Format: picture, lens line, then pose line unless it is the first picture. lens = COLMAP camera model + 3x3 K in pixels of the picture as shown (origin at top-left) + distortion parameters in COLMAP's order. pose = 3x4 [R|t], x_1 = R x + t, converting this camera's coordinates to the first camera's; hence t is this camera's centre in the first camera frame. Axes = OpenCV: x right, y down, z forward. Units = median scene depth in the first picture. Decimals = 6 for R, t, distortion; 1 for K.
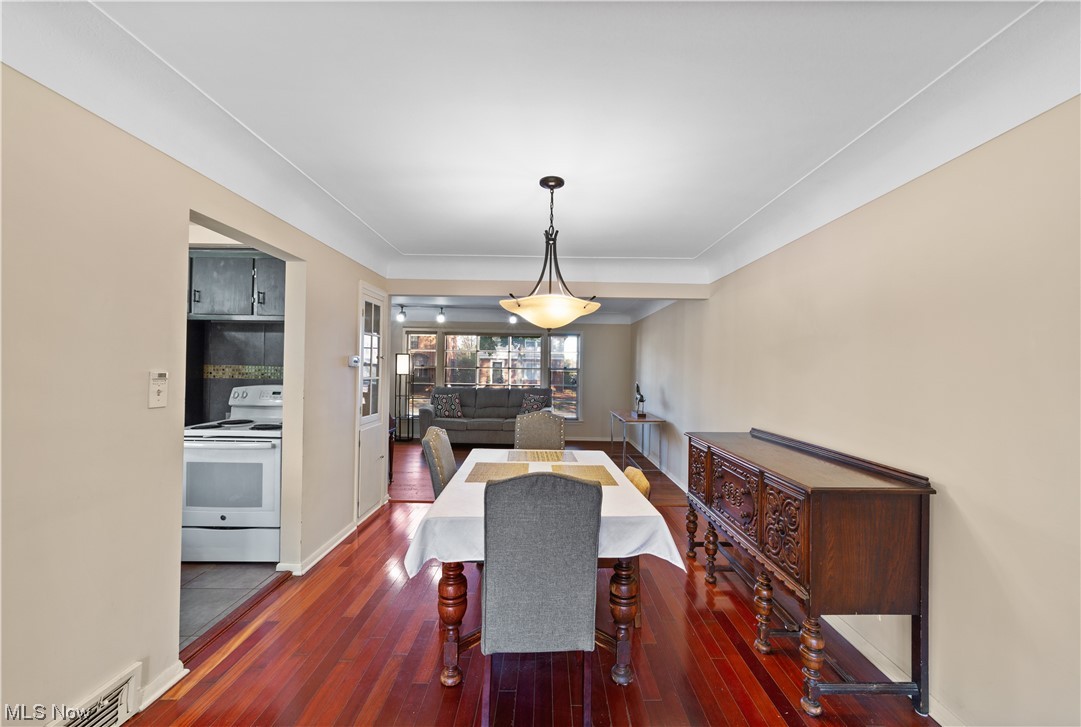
lens RADIAL K [[426.0, 0, 540.4], [0, 426.0, 362.9], [0, 0, 1]] dist [-0.000745, -0.000042]
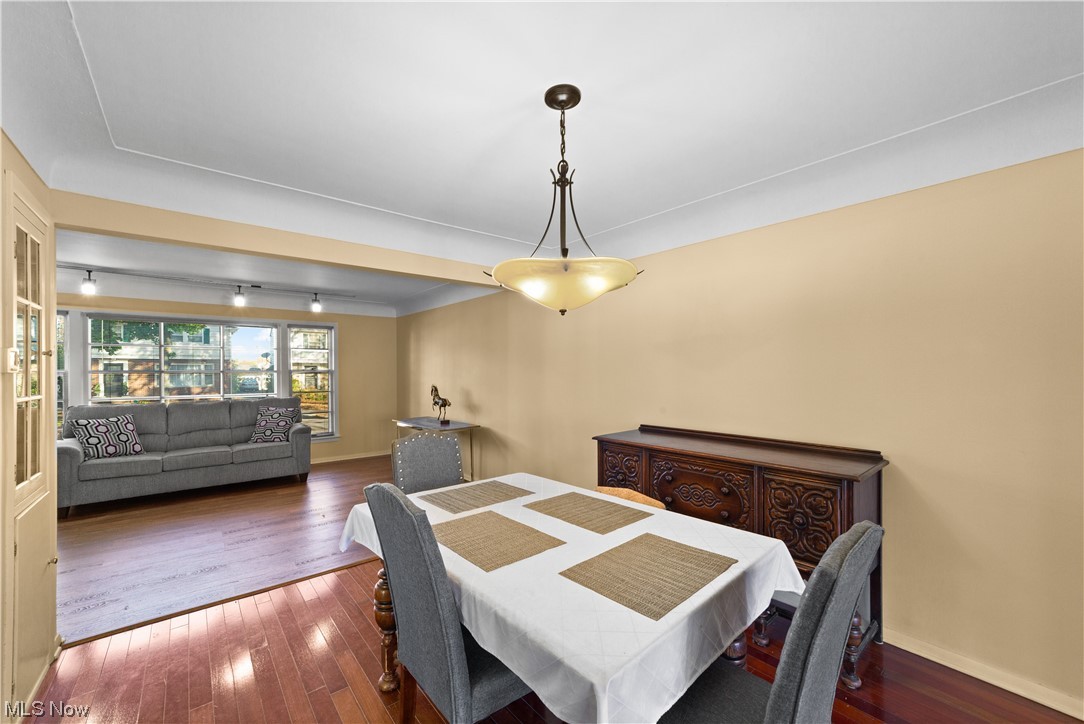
lens RADIAL K [[434.4, 0, 535.8], [0, 434.4, 374.1], [0, 0, 1]] dist [-0.012116, 0.009235]
pose [[0.768393, -0.025375, 0.639475, -0.151097], [0.008762, 0.999537, 0.029135, 0.000074], [-0.639918, -0.016784, 0.768260, 0.159246]]
